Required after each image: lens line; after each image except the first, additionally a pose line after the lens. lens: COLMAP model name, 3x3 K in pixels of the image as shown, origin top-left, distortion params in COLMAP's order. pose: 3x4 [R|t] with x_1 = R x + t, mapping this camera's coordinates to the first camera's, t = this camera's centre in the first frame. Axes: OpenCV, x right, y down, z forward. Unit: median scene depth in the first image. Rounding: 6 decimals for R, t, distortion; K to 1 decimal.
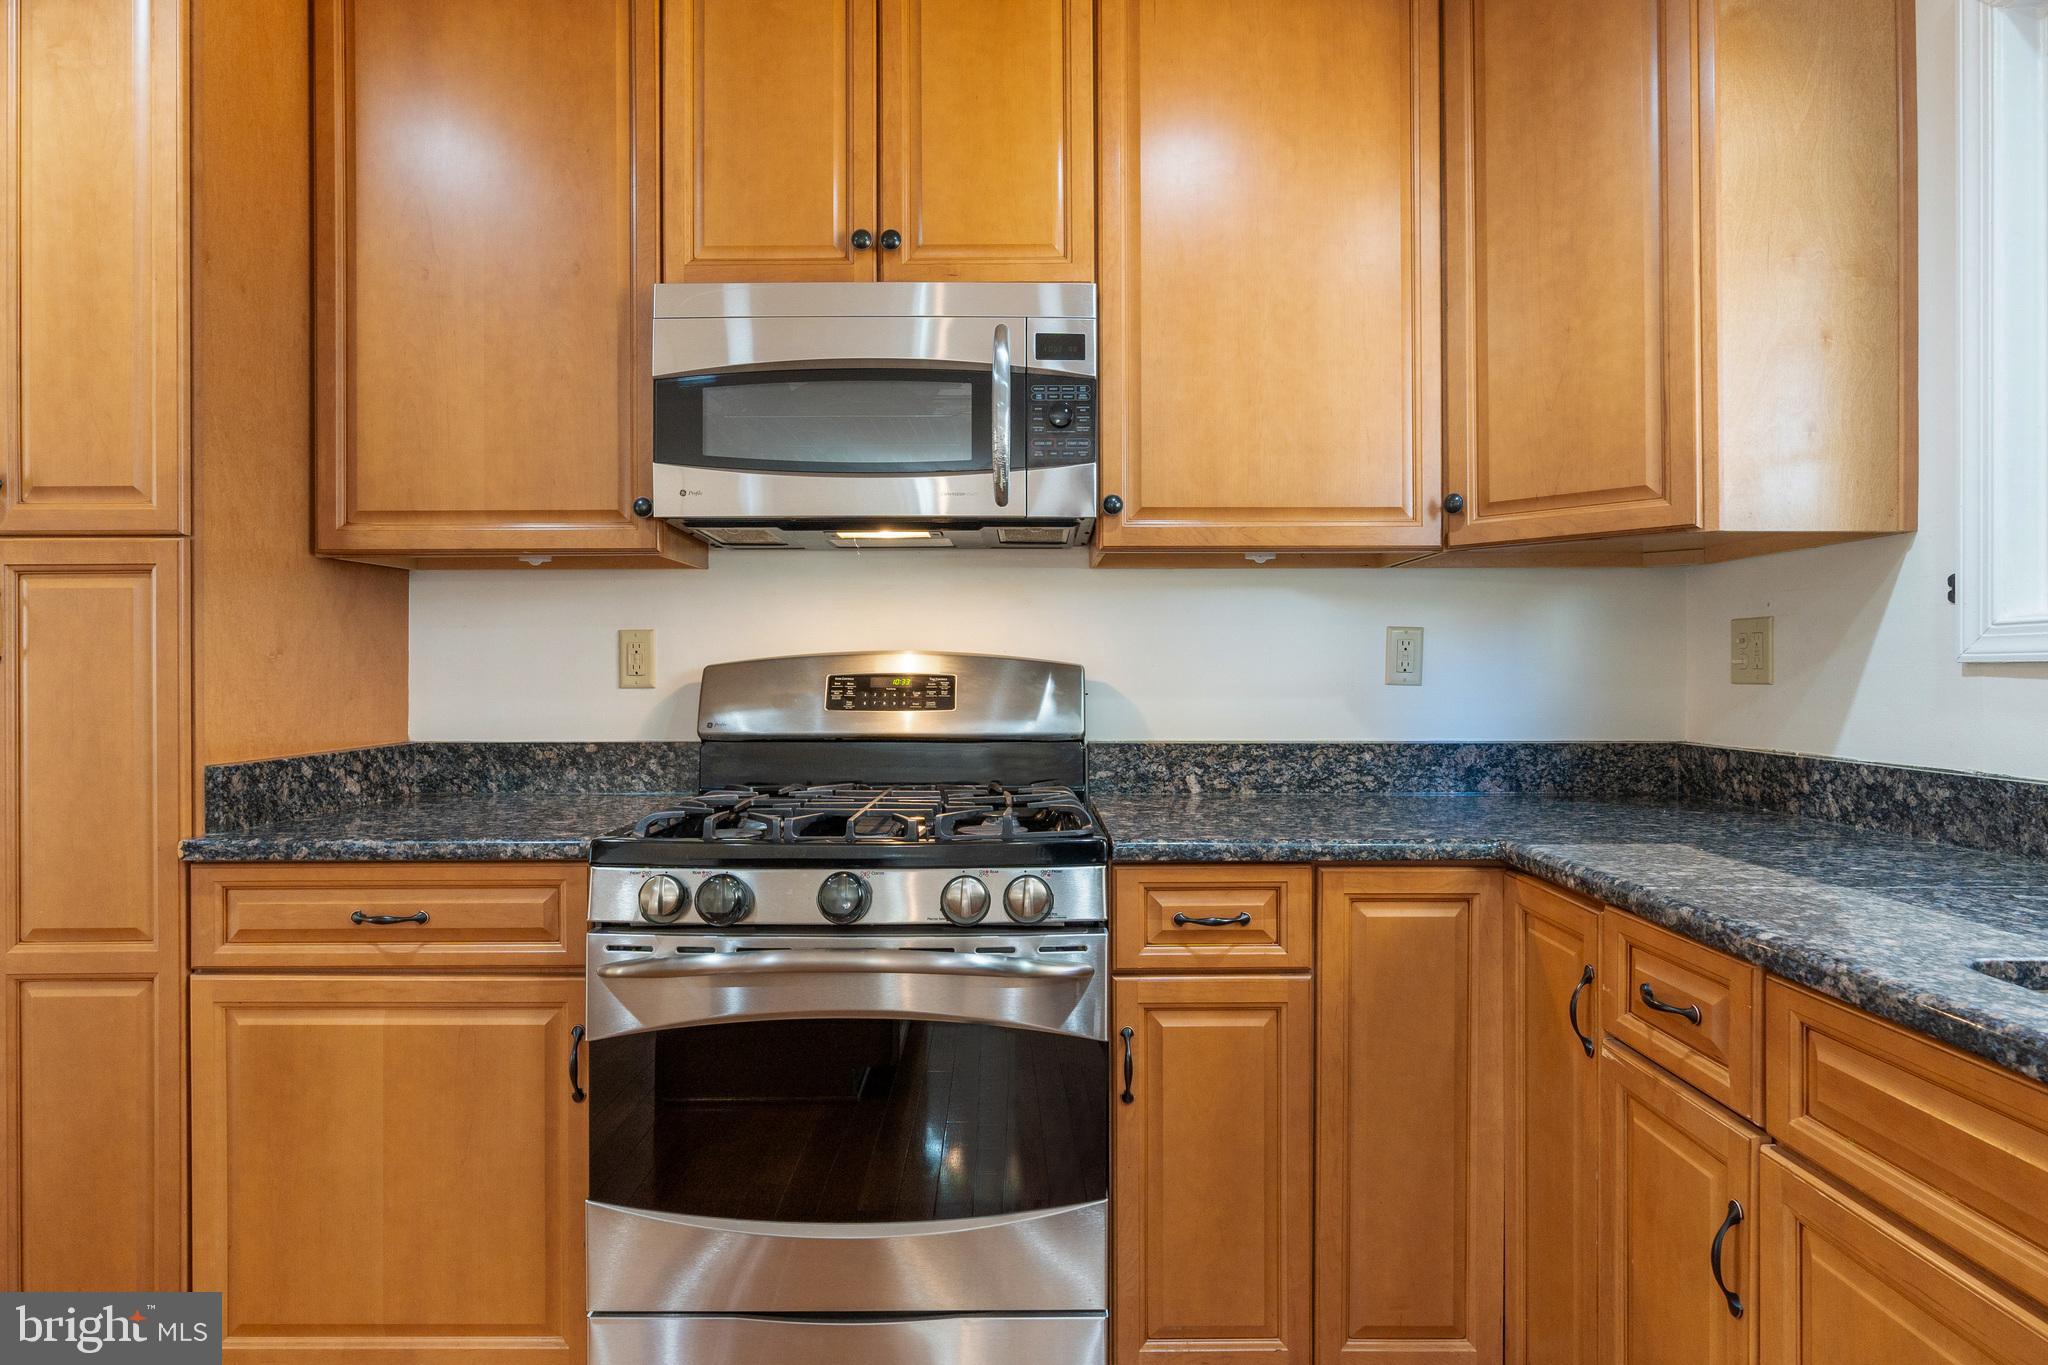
lens RADIAL K [[1135.6, 0, 1038.8], [0, 1135.6, 666.4], [0, 0, 1]] dist [-0.007926, 0.004582]
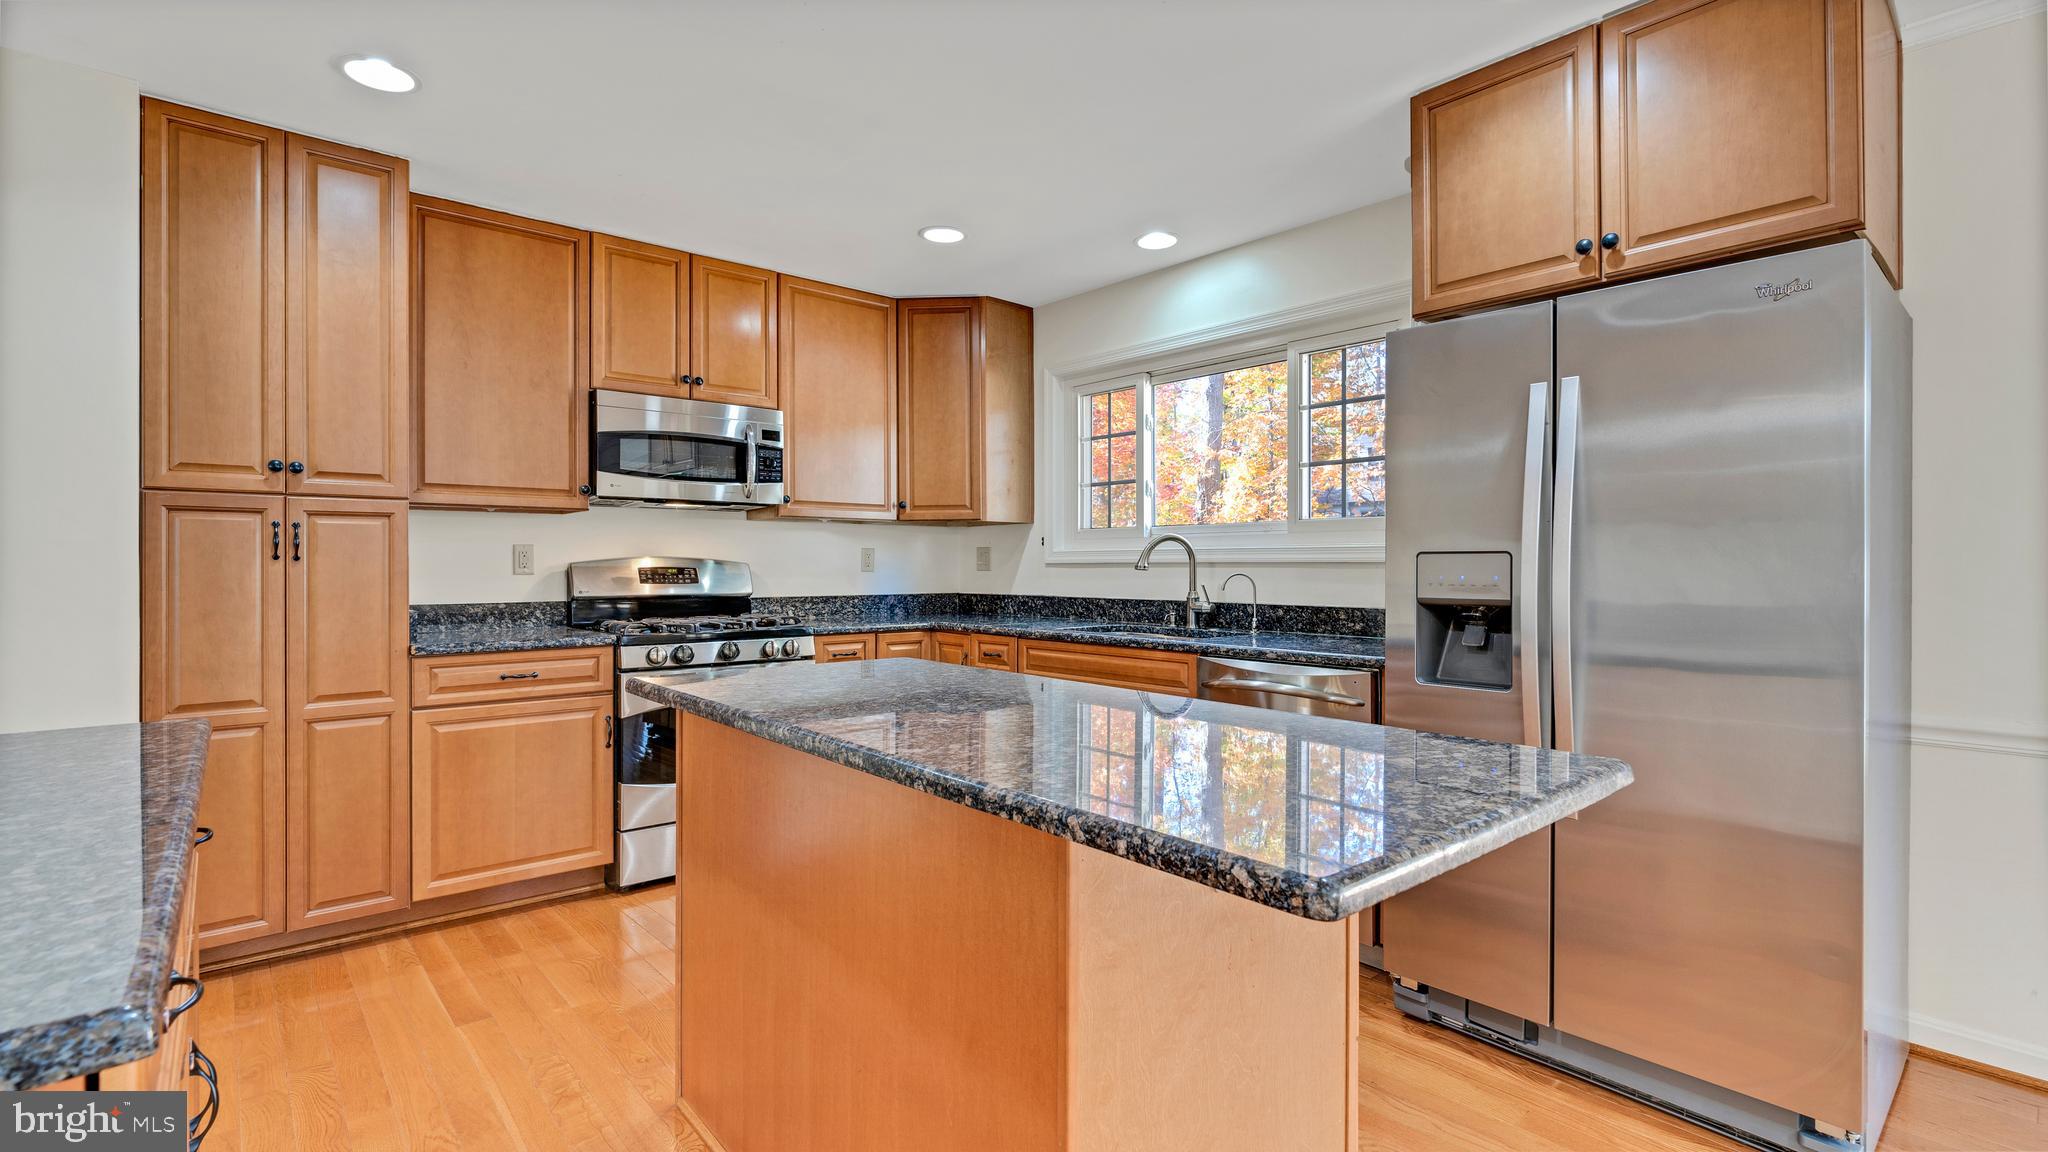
lens RADIAL K [[919.0, 0, 1010.7], [0, 919.0, 566.0], [0, 0, 1]] dist [-0.002060, -0.000129]
pose [[0.766593, 0.000241, 0.642133, -0.983776], [-0.001521, 0.999998, 0.001440, 0.001366], [-0.642131, -0.002080, 0.766592, -0.997150]]
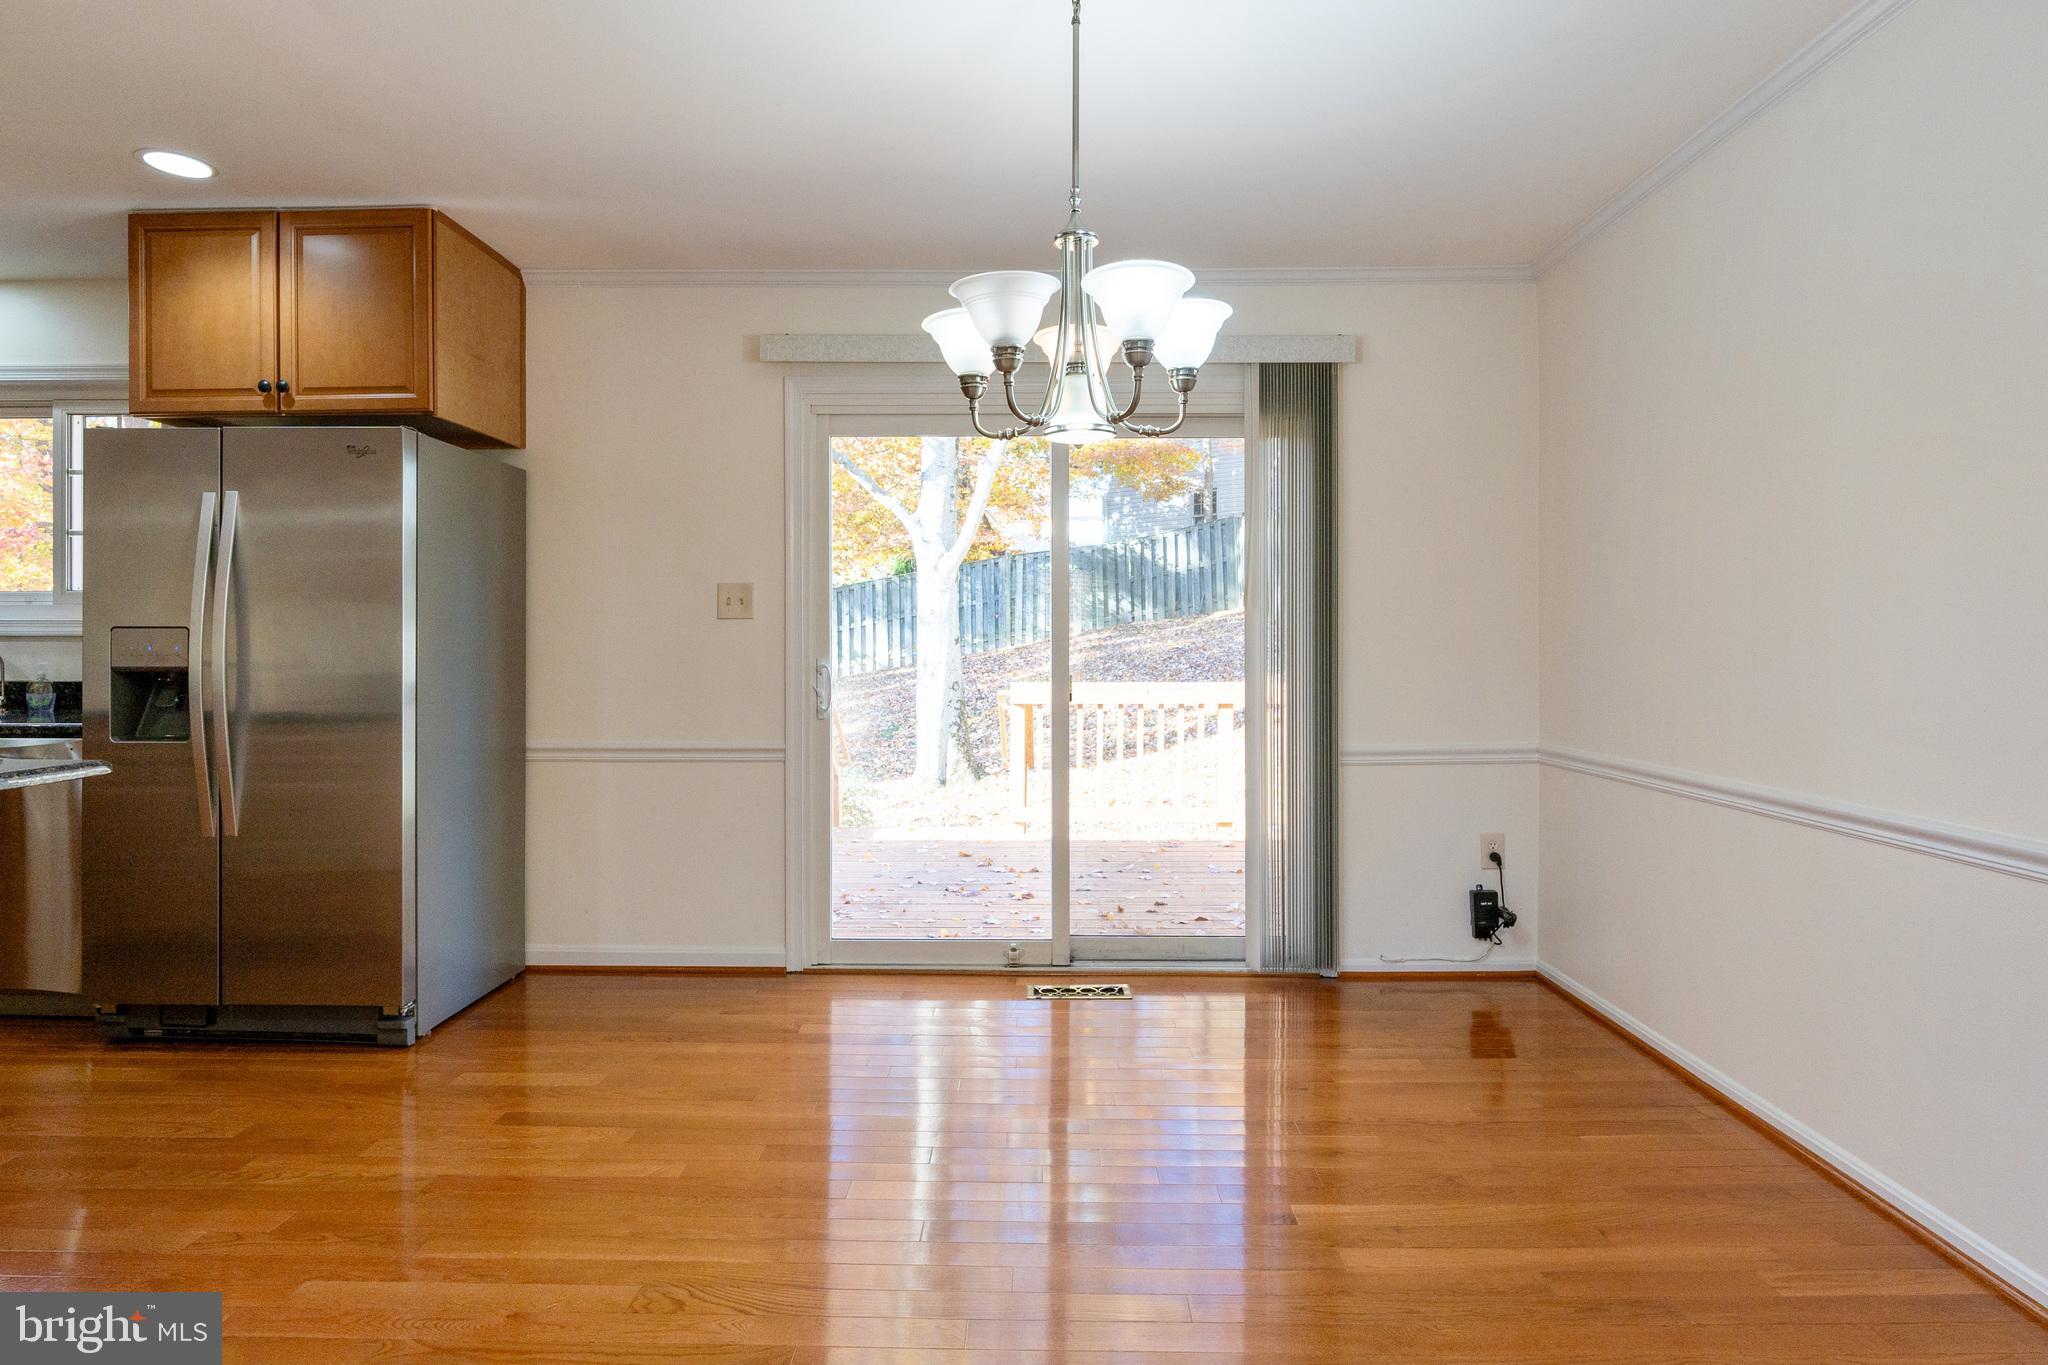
lens RADIAL K [[1135.6, 0, 994.0], [0, 1135.6, 643.7], [0, 0, 1]] dist [-0.007926, 0.004582]
pose [[0.027135, -0.001163, 0.999631, -1.494628], [-0.002522, 0.999996, 0.001232, 0.004531], [-0.999629, -0.002554, 0.027132, -1.844502]]
